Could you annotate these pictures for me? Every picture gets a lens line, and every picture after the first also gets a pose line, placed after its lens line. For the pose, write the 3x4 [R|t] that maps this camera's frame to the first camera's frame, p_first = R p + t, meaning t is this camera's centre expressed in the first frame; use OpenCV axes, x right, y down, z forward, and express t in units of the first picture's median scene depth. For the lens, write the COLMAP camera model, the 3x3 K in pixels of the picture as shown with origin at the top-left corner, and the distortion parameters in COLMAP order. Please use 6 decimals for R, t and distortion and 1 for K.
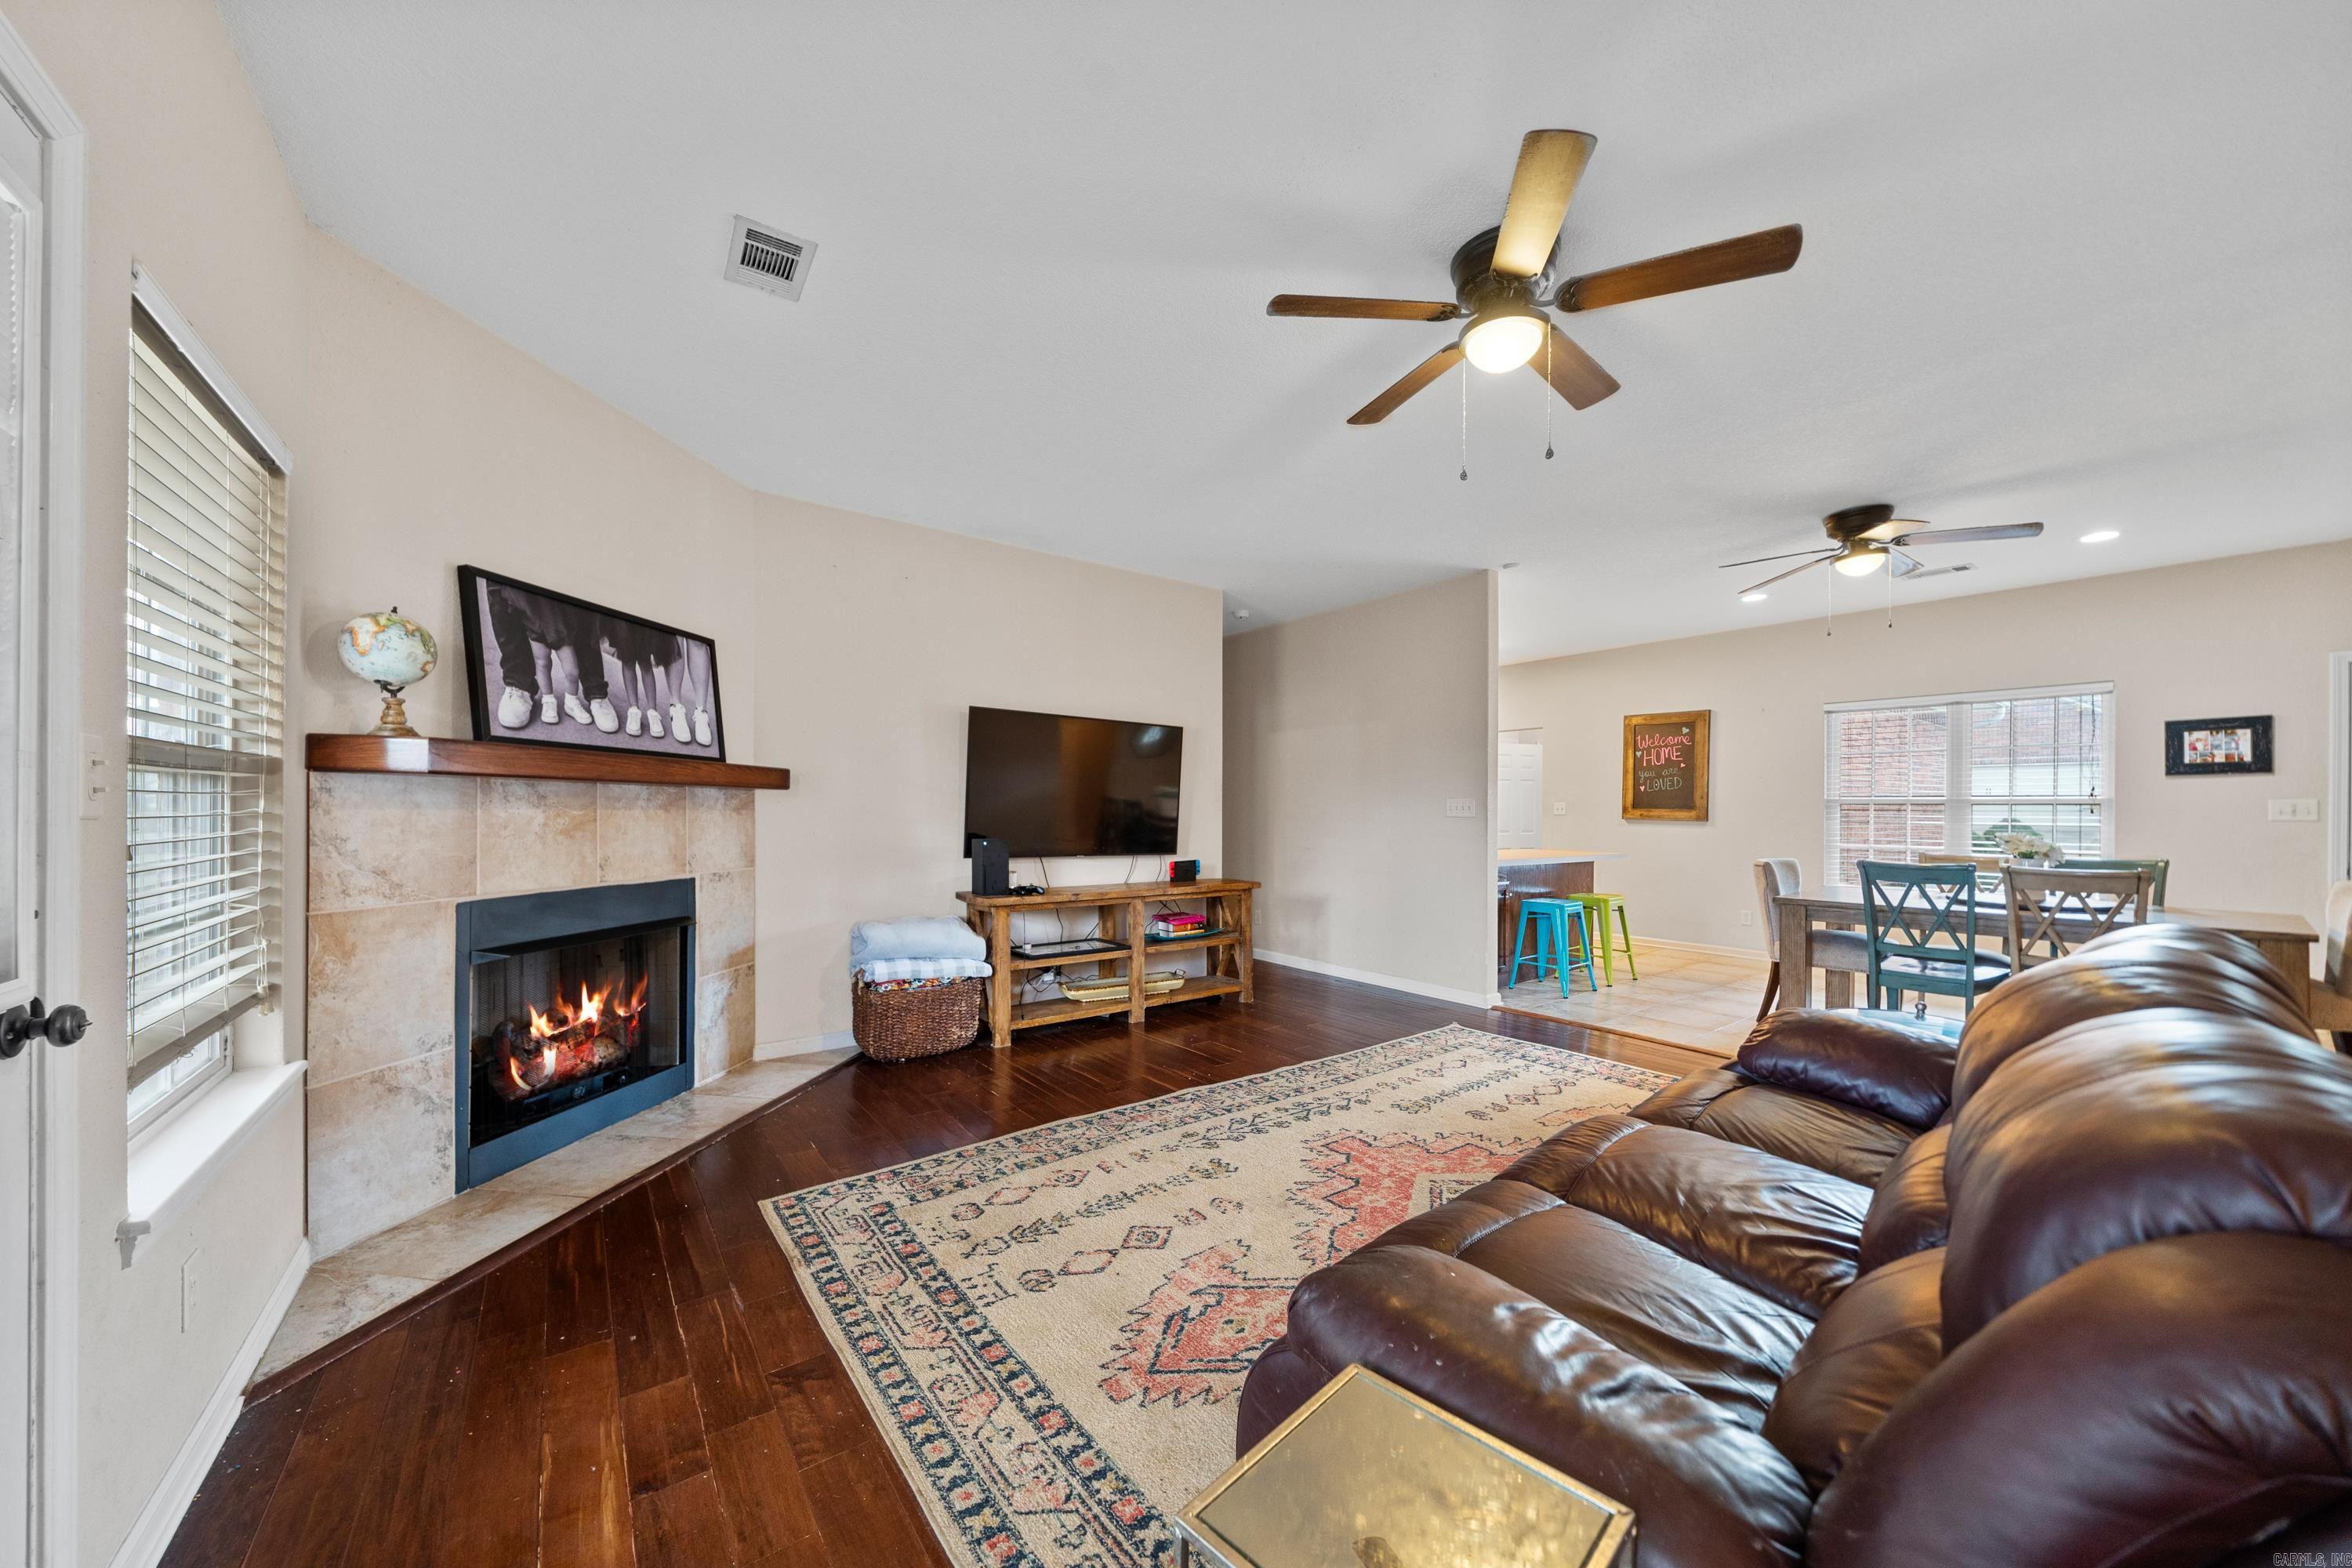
lens RADIAL K [[809.4, 0, 1184.1], [0, 809.4, 801.9], [0, 0, 1]] dist [-0.001648, -0.000253]
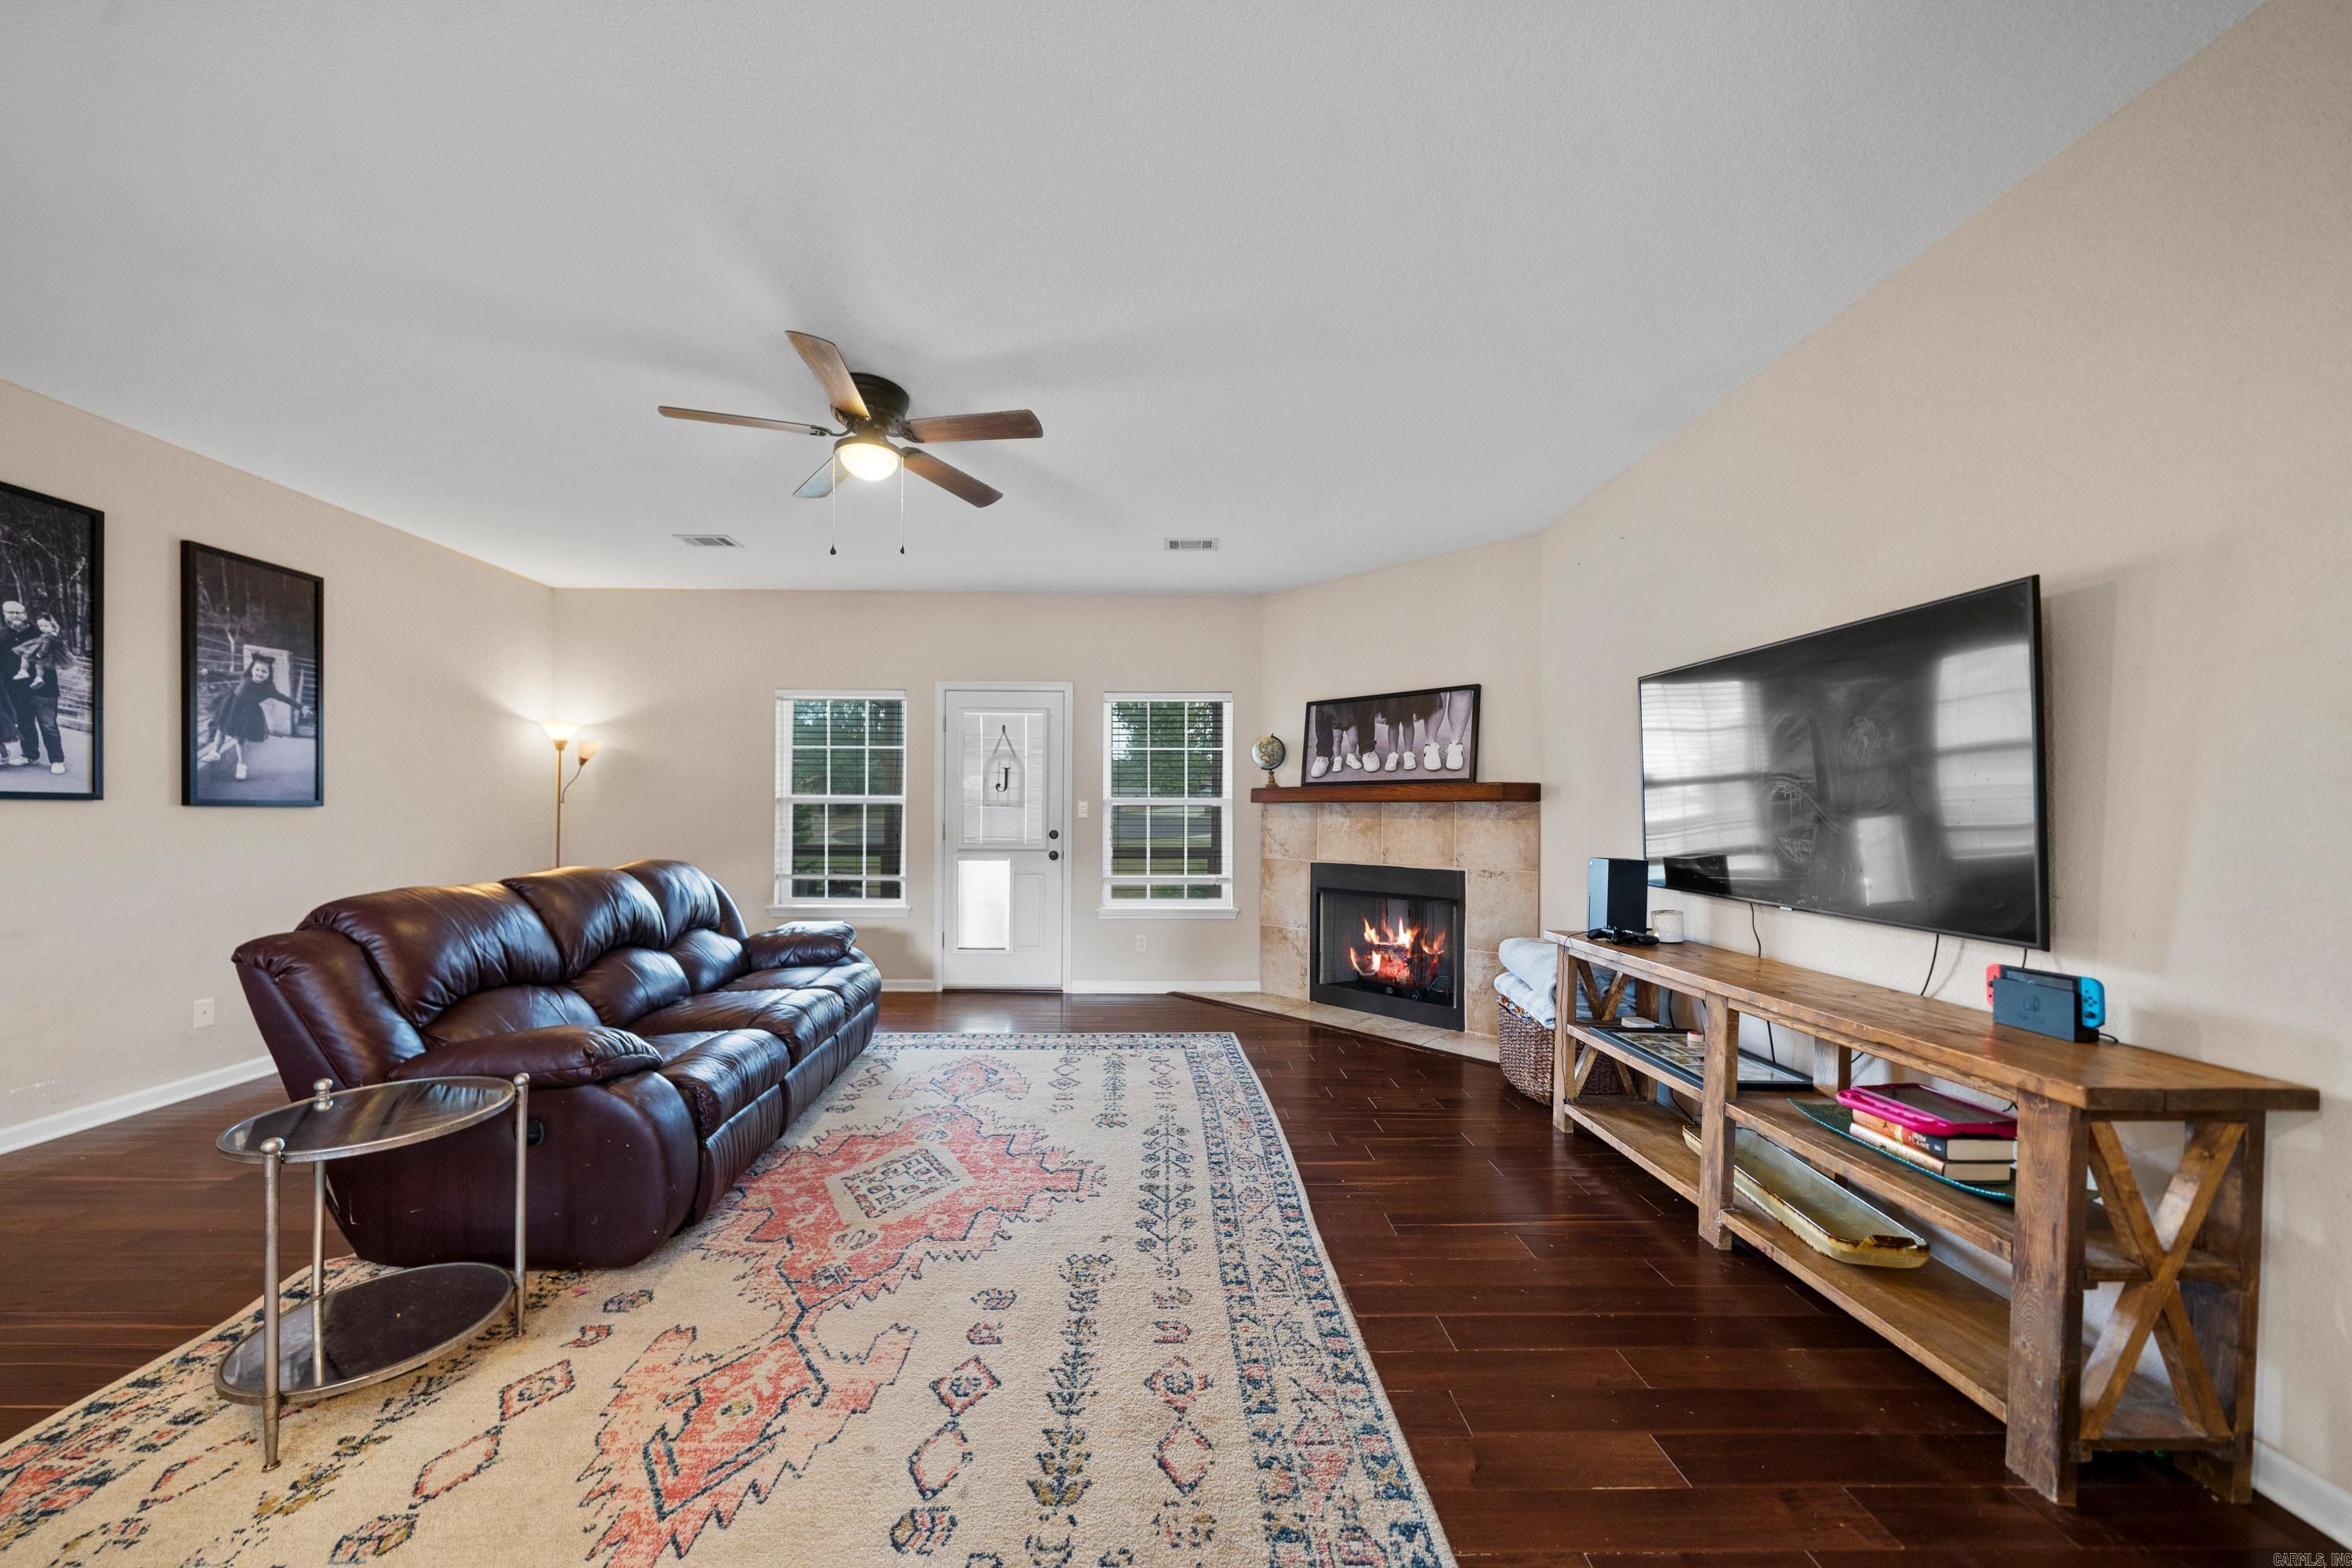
lens RADIAL K [[809.4, 0, 1150.2], [0, 809.4, 817.3], [0, 0, 1]] dist [-0.001648, -0.000253]
pose [[-0.599721, -0.006438, -0.800184, 0.765572], [-0.000527, 0.999971, -0.007651, 0.017396], [0.800209, -0.004166, -0.599706, 1.415491]]
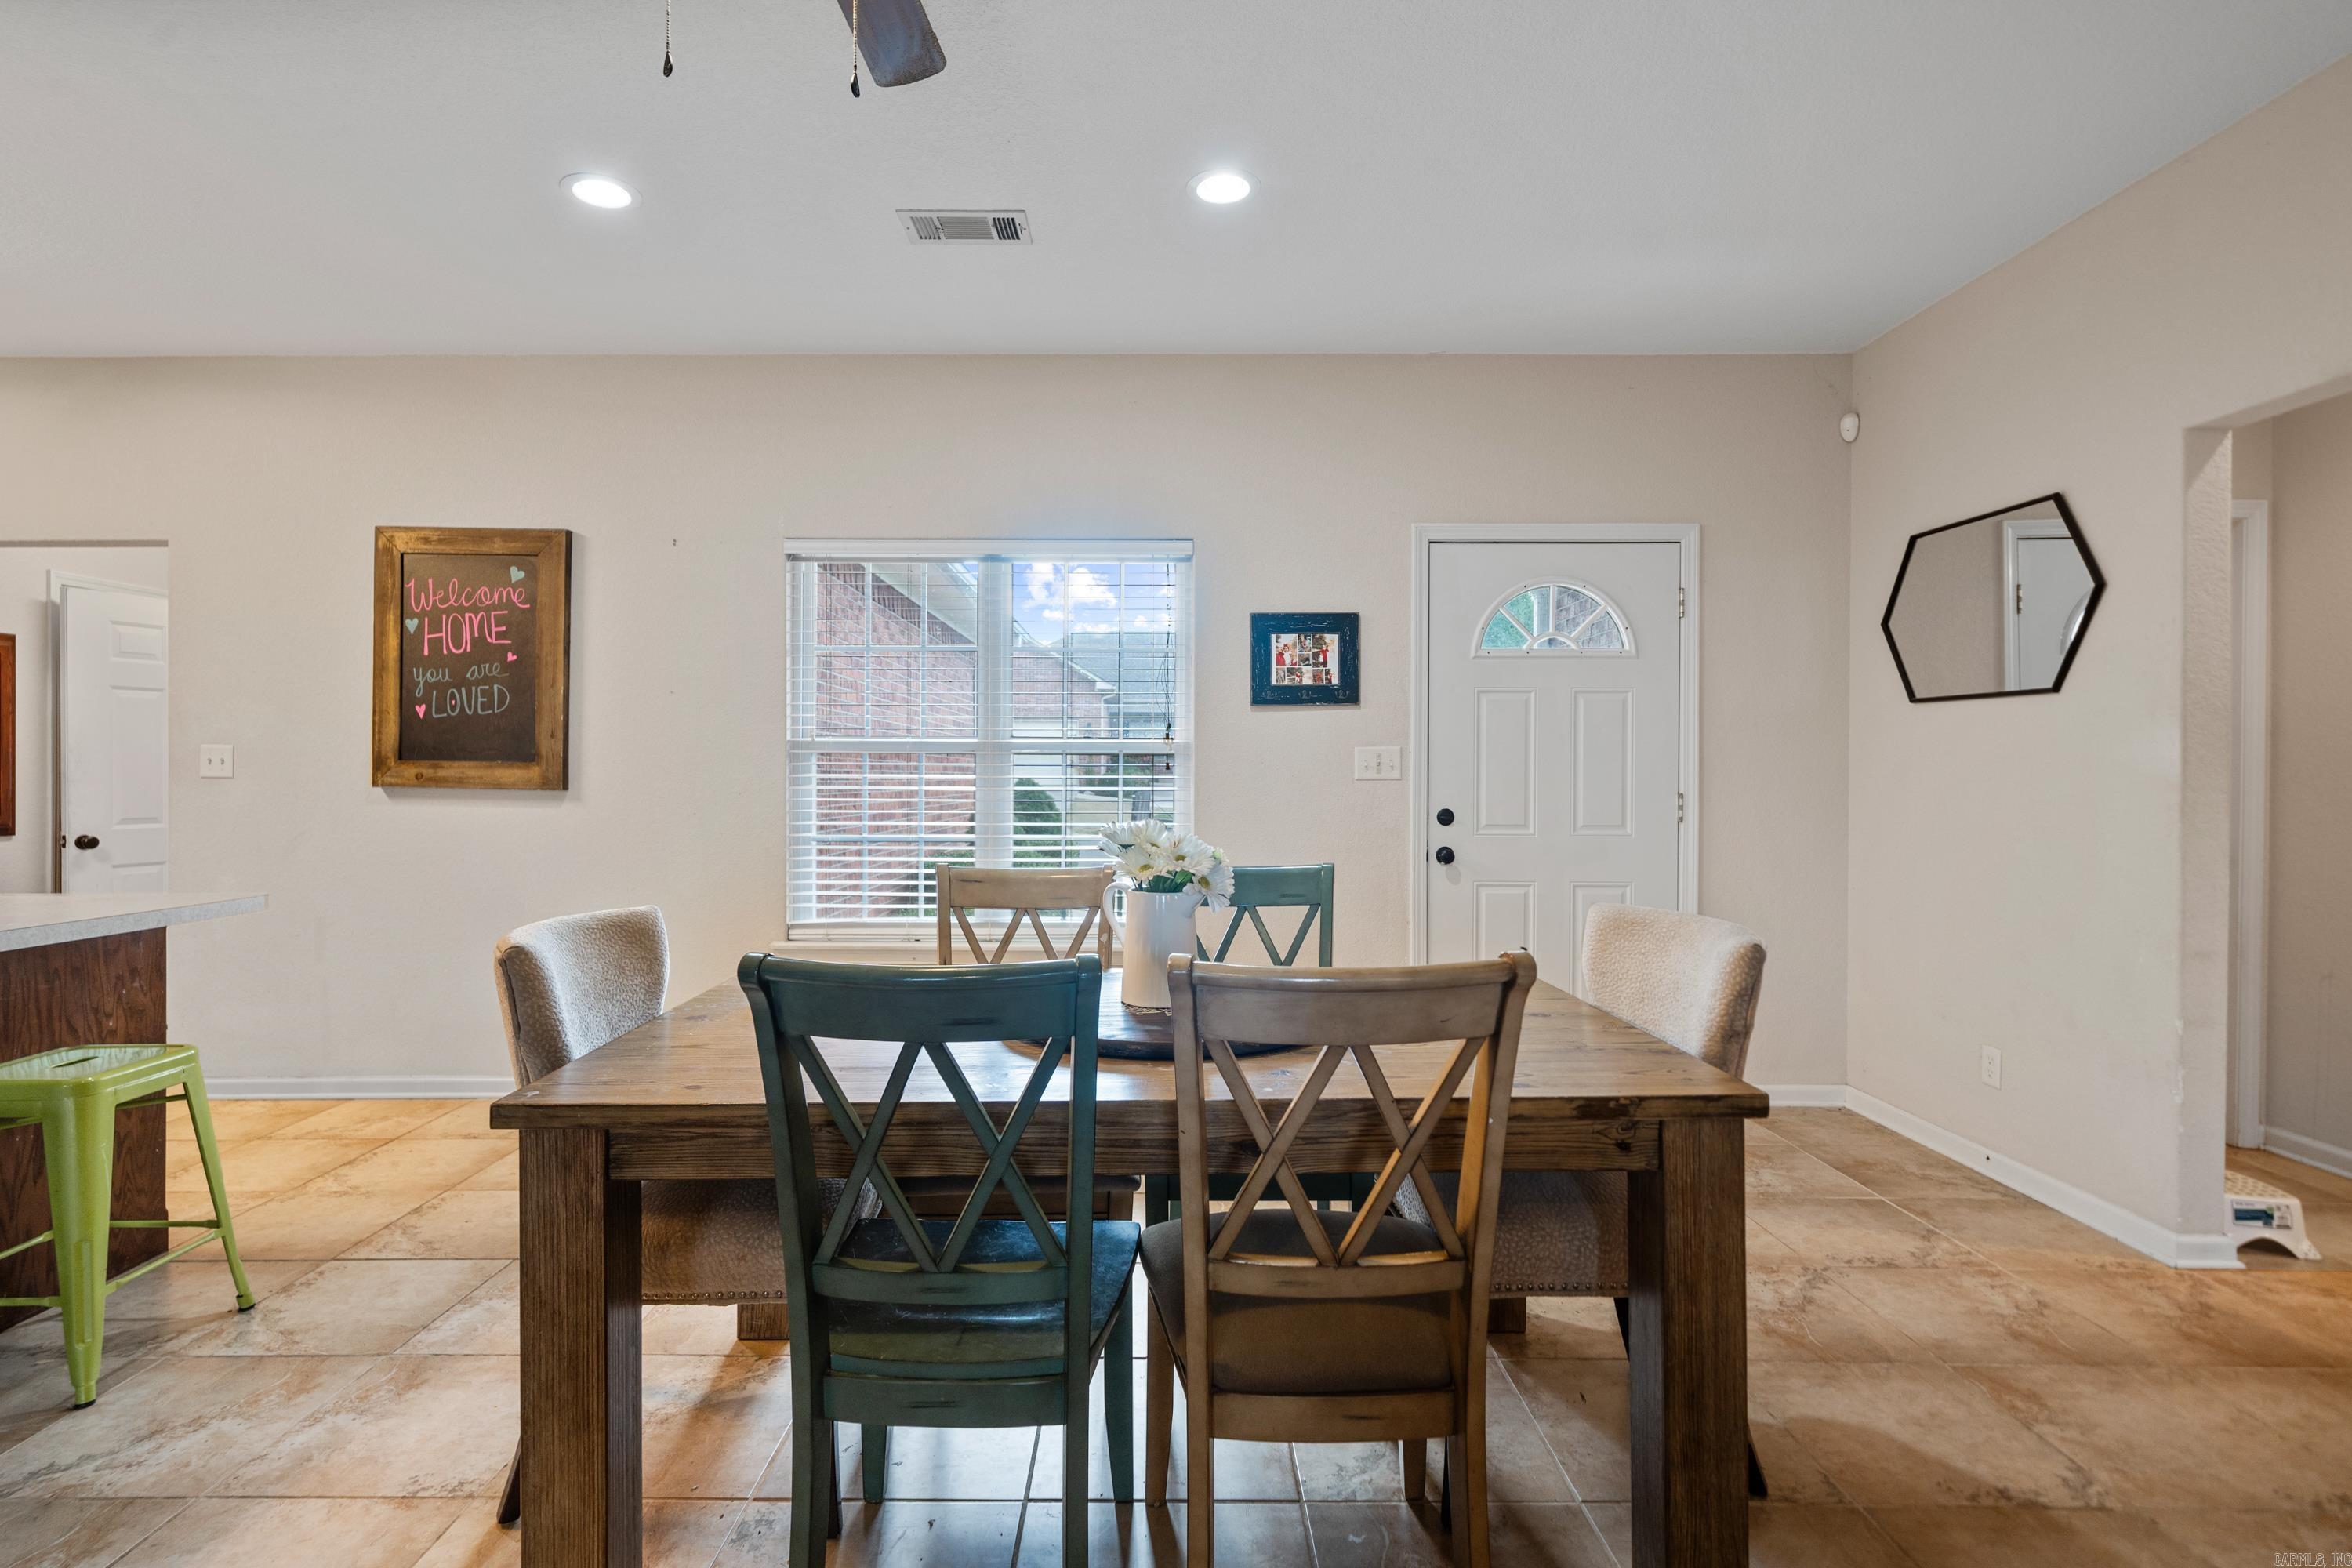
lens RADIAL K [[1148.5, 0, 1163.7], [0, 1148.5, 775.3], [0, 0, 1]] dist [0.010147, 0.001028]
pose [[0.595361, -0.006825, 0.803429, 0.741540], [-0.006881, 0.999884, 0.013594, 0.012298], [-0.803429, -0.013622, 0.595245, 0.816451]]
